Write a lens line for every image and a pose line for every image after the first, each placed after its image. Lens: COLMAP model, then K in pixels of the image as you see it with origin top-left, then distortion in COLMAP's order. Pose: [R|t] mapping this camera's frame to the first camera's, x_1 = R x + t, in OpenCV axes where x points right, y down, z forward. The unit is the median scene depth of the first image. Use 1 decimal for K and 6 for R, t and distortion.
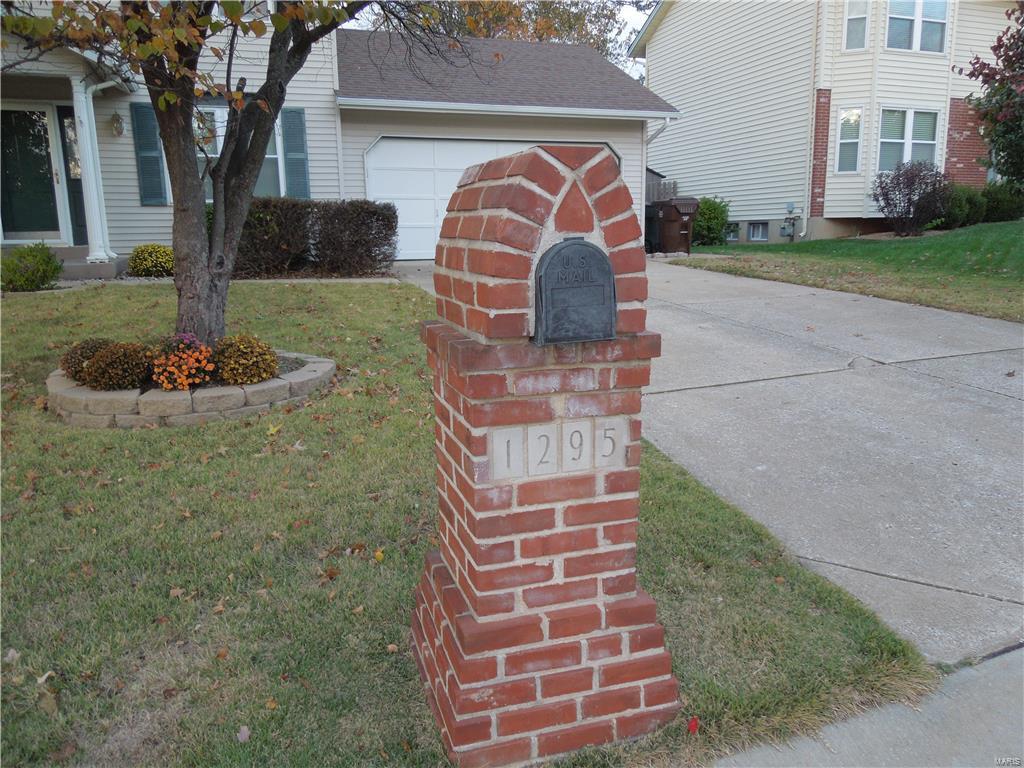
lens RADIAL K [[760.0, 0, 512.0], [0, 760.0, 384.0], [0, 0, 1]] dist [-0.011982, 0.000139]
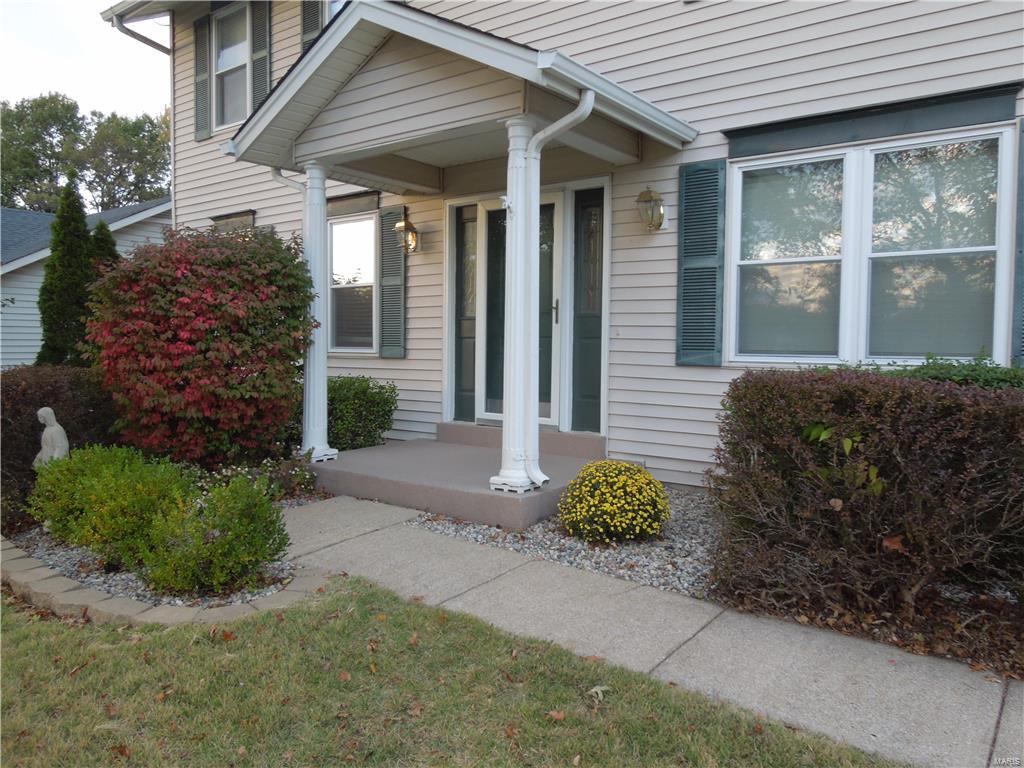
lens RADIAL K [[760.0, 0, 512.0], [0, 760.0, 384.0], [0, 0, 1]] dist [-0.011982, 0.000139]
pose [[0.528872, 0.069647, -0.845839, -0.124547], [-0.185508, 0.982015, -0.035132, -0.188641], [0.828179, 0.175490, 0.532280, 0.657371]]
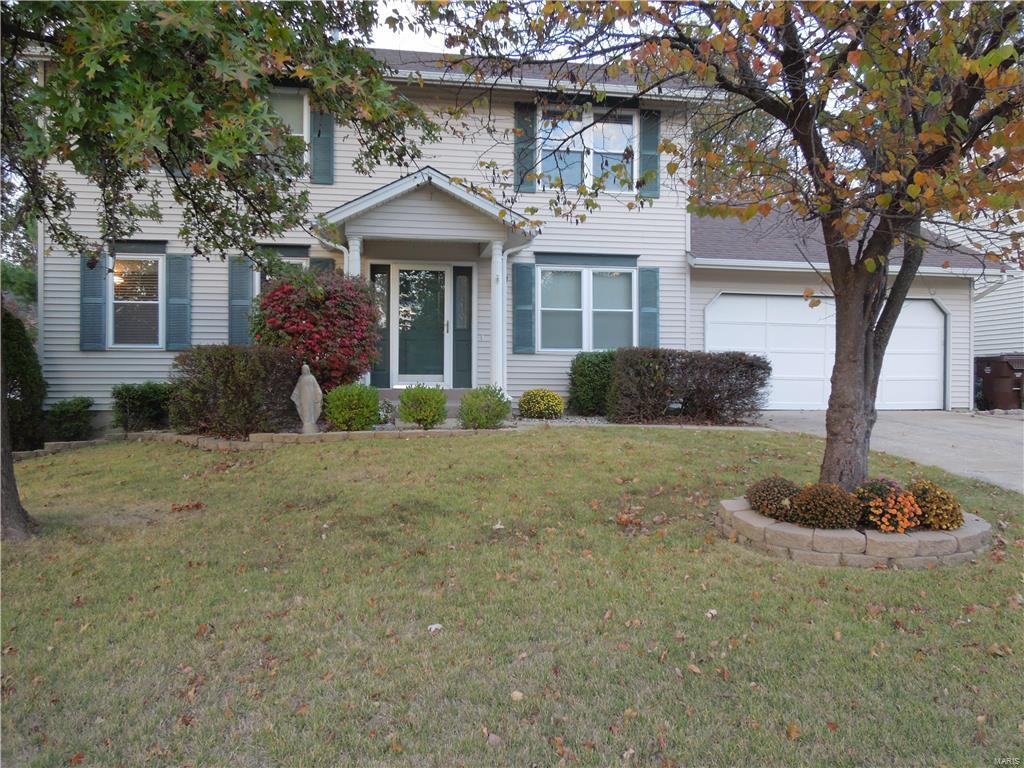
lens RADIAL K [[760.0, 0, 512.0], [0, 760.0, 384.0], [0, 0, 1]] dist [-0.011982, 0.000139]
pose [[0.982407, 0.022684, -0.185368, -0.292374], [-0.058007, 0.980563, -0.187432, 0.012663], [0.177513, 0.194887, 0.964628, -0.045711]]
